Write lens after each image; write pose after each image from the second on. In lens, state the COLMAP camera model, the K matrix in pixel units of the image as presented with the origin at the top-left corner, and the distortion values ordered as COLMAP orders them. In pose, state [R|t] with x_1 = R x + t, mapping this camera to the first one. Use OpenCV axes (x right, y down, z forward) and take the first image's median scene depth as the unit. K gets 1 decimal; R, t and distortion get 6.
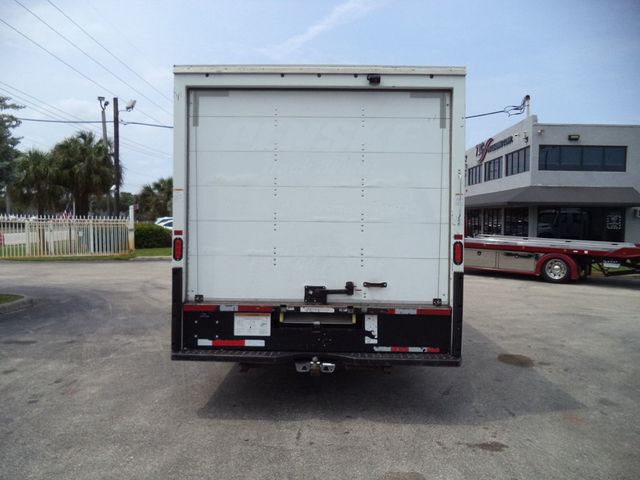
lens RADIAL K [[517.8, 0, 328.1], [0, 517.8, 237.2], [0, 0, 1]] dist [-0.022015, -0.001275]
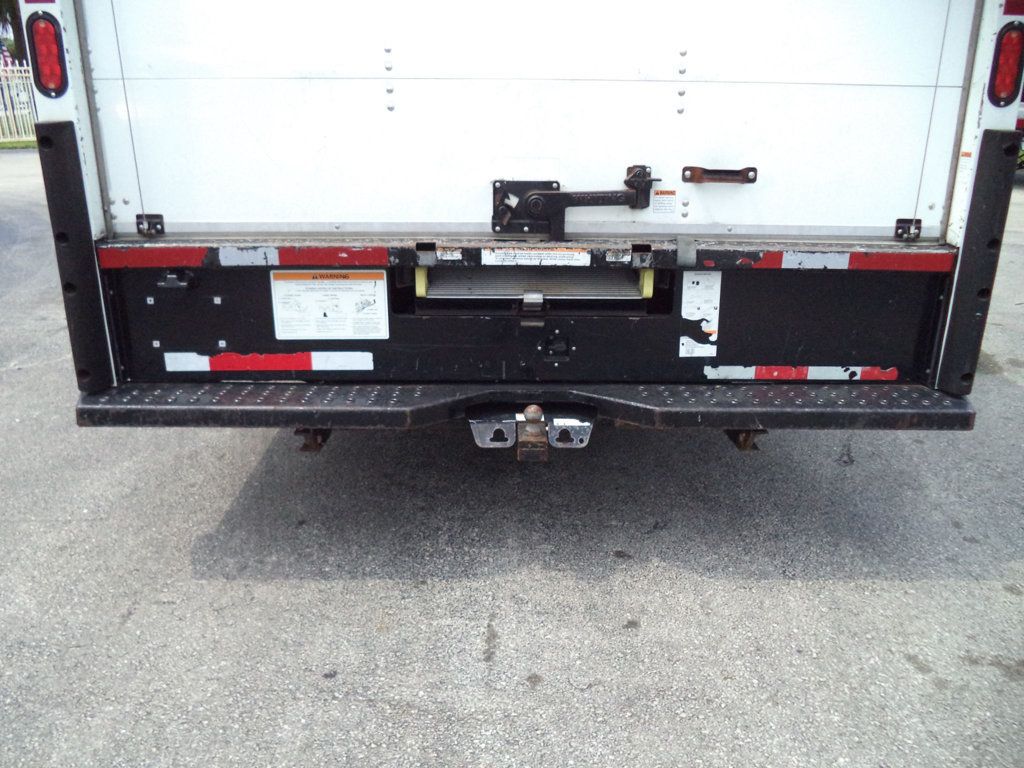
lens RADIAL K [[828.4, 0, 524.9], [0, 828.4, 379.6], [0, 0, 1]] dist [-0.022015, -0.001275]
pose [[0.999118, -0.016918, 0.038443, -0.047292], [0.004046, 0.949794, 0.312849, 0.053389], [-0.041806, -0.312418, 0.949024, 0.498904]]
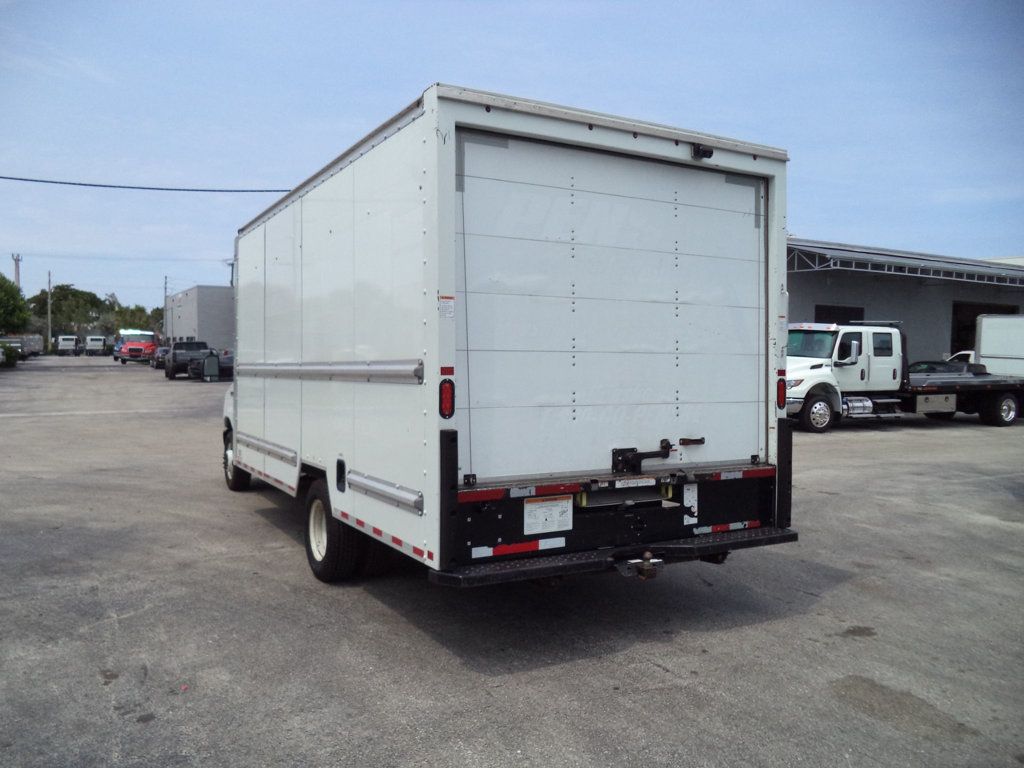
lens RADIAL K [[824.2, 0, 521.7], [0, 824.2, 377.6], [0, 0, 1]] dist [-0.032102, 0.006134]
pose [[0.857284, -0.014874, 0.514629, -0.692999], [0.010062, 0.999876, 0.012136, -0.011617], [-0.514745, -0.005226, 0.857327, 0.153454]]
